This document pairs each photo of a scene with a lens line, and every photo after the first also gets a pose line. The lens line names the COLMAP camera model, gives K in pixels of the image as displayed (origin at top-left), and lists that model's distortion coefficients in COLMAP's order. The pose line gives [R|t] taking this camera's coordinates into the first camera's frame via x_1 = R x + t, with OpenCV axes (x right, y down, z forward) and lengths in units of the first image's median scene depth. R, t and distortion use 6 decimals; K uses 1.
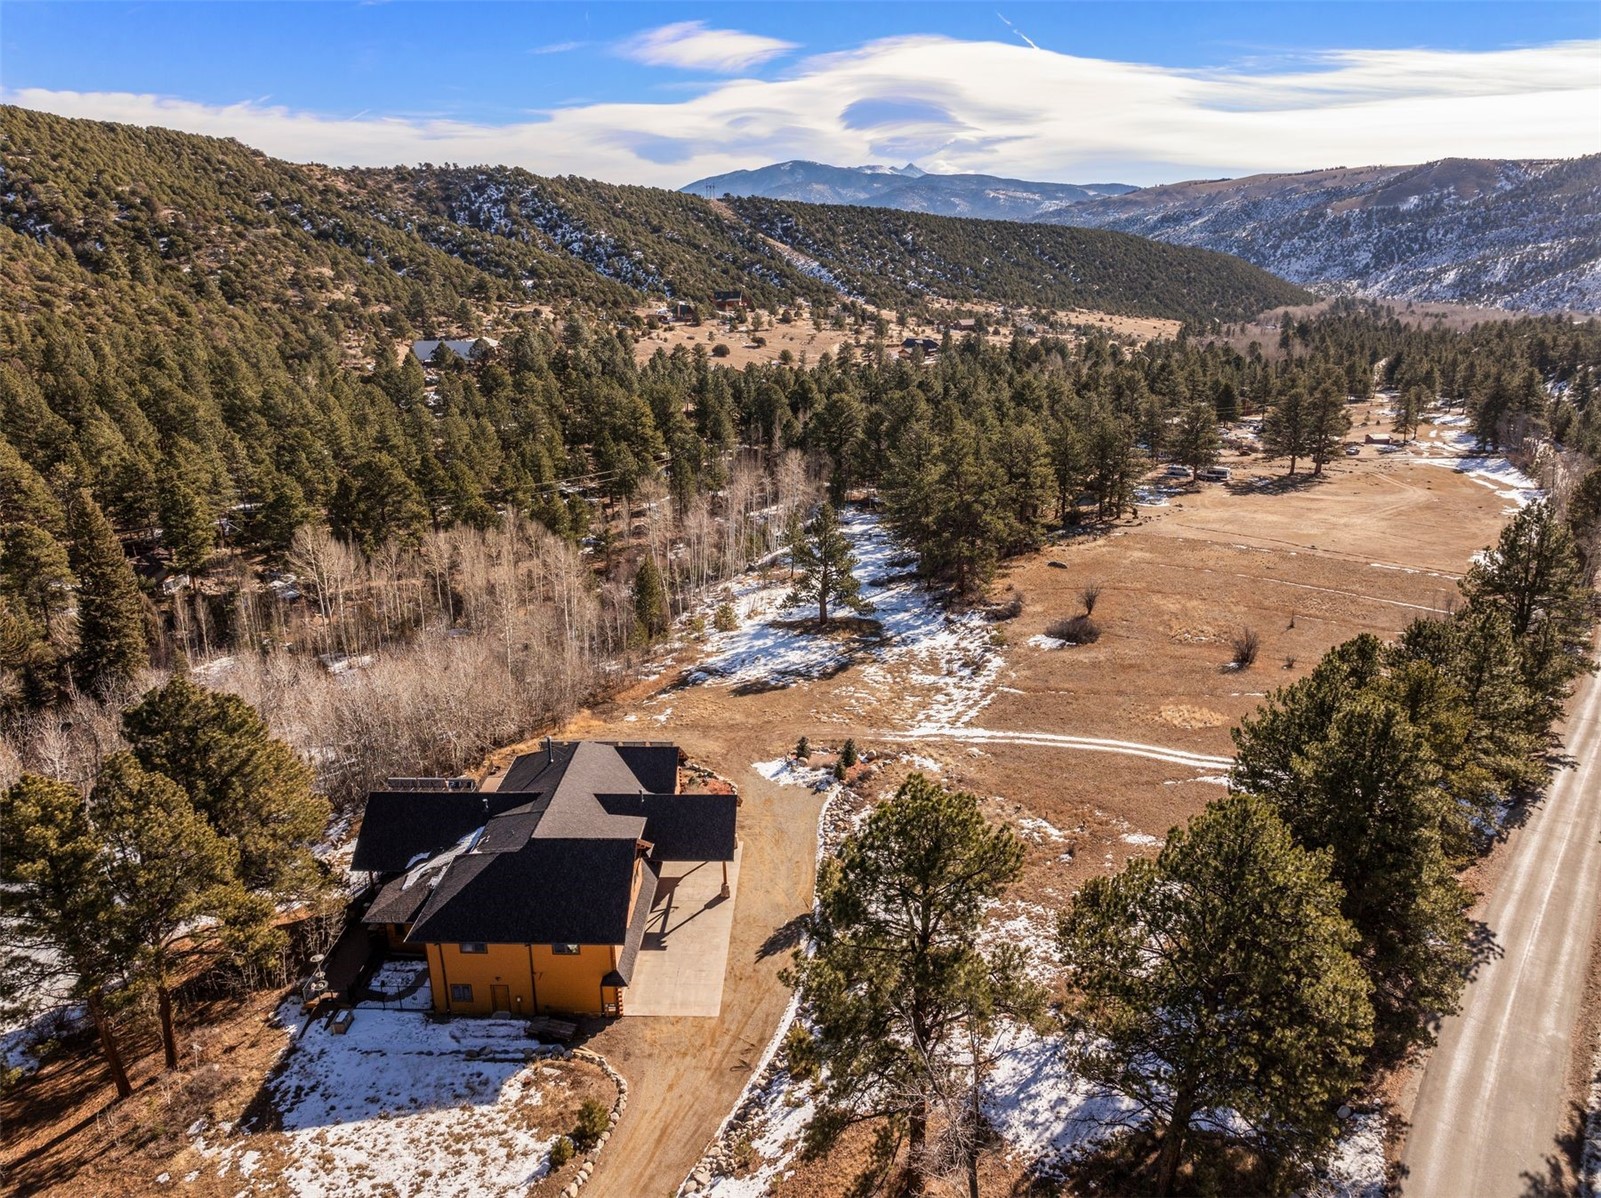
lens RADIAL K [[1158.0, 0, 800.5], [0, 1158.0, 599.0], [0, 0, 1]] dist [-0.051054, 0.012893]
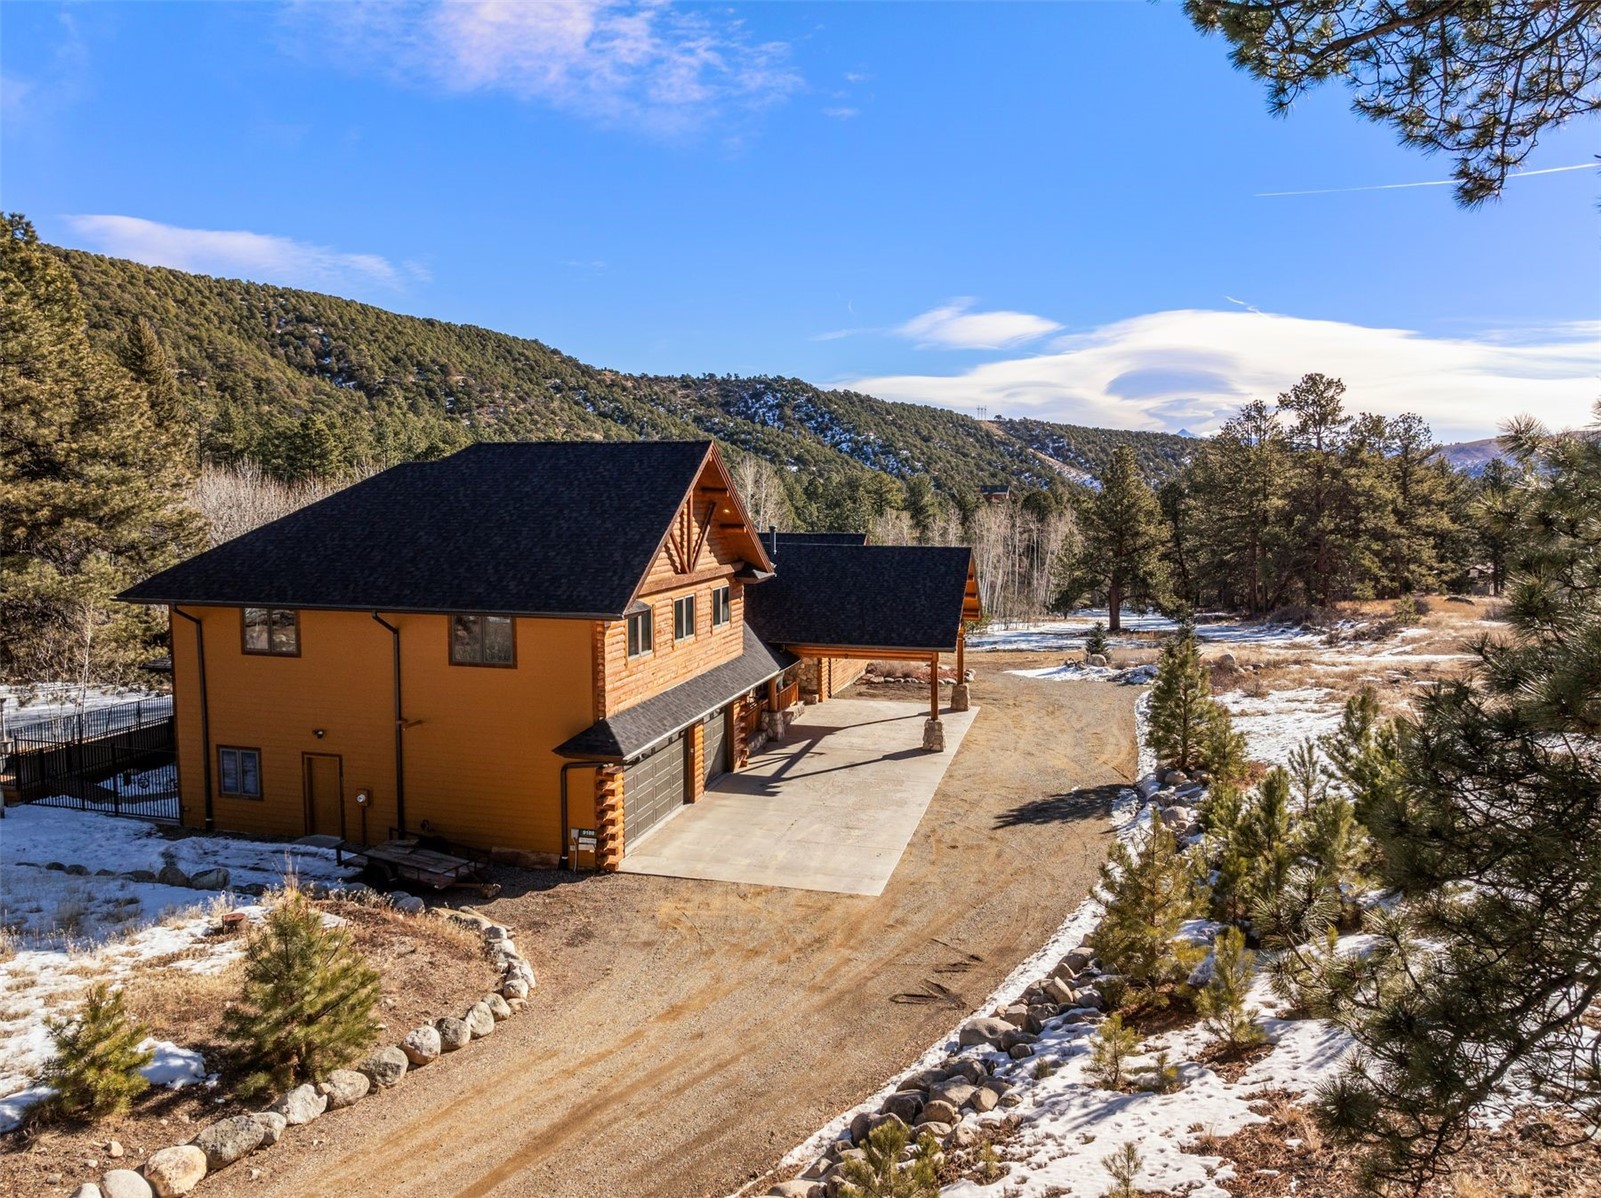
lens RADIAL K [[1158.0, 0, 800.5], [0, 1158.0, 599.0], [0, 0, 1]] dist [-0.051054, 0.012893]
pose [[0.974007, 0.037884, -0.223327, -0.002968], [-0.084173, 0.975850, -0.201572, 0.049120], [0.210297, 0.215131, 0.953674, 0.091929]]
